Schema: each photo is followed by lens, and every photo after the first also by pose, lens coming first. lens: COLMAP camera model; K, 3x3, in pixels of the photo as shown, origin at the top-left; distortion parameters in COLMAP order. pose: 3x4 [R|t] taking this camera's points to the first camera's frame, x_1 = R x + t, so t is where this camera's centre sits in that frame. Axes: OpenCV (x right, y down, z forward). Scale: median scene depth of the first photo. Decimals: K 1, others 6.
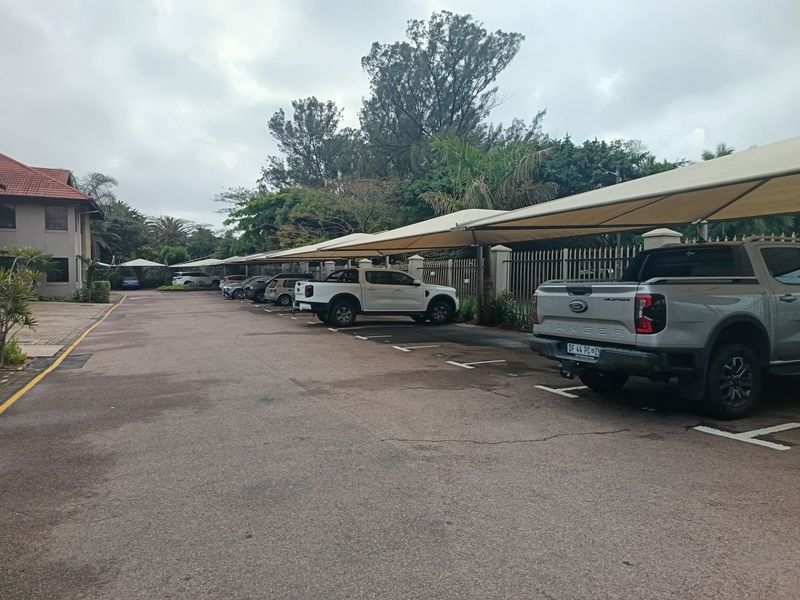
lens RADIAL K [[554.6, 0, 400.3], [0, 554.6, 295.1], [0, 0, 1]] dist [0.043173, -0.037705]
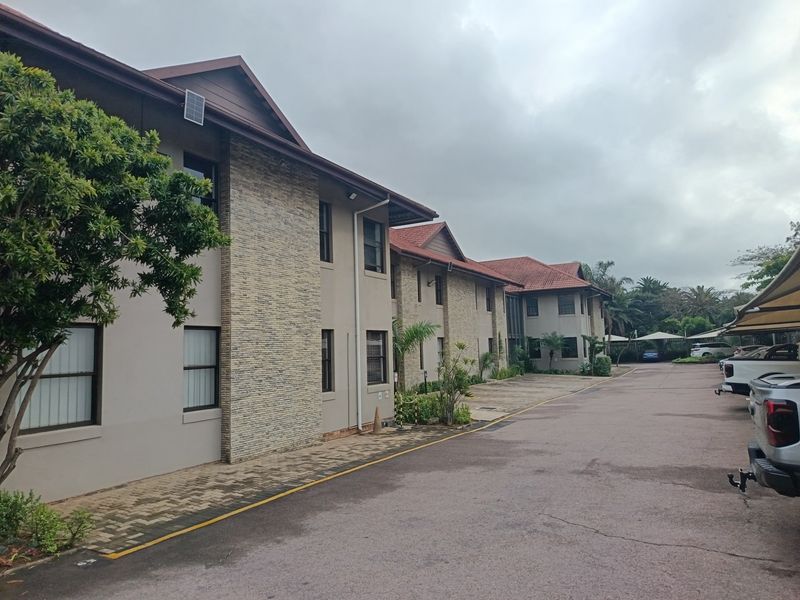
lens RADIAL K [[554.6, 0, 400.3], [0, 554.6, 295.1], [0, 0, 1]] dist [0.043173, -0.037705]
pose [[0.600742, -0.105901, -0.792398, 0.126466], [0.007593, 0.991898, -0.126807, -0.008832], [0.799407, 0.070162, 0.596679, 0.001486]]
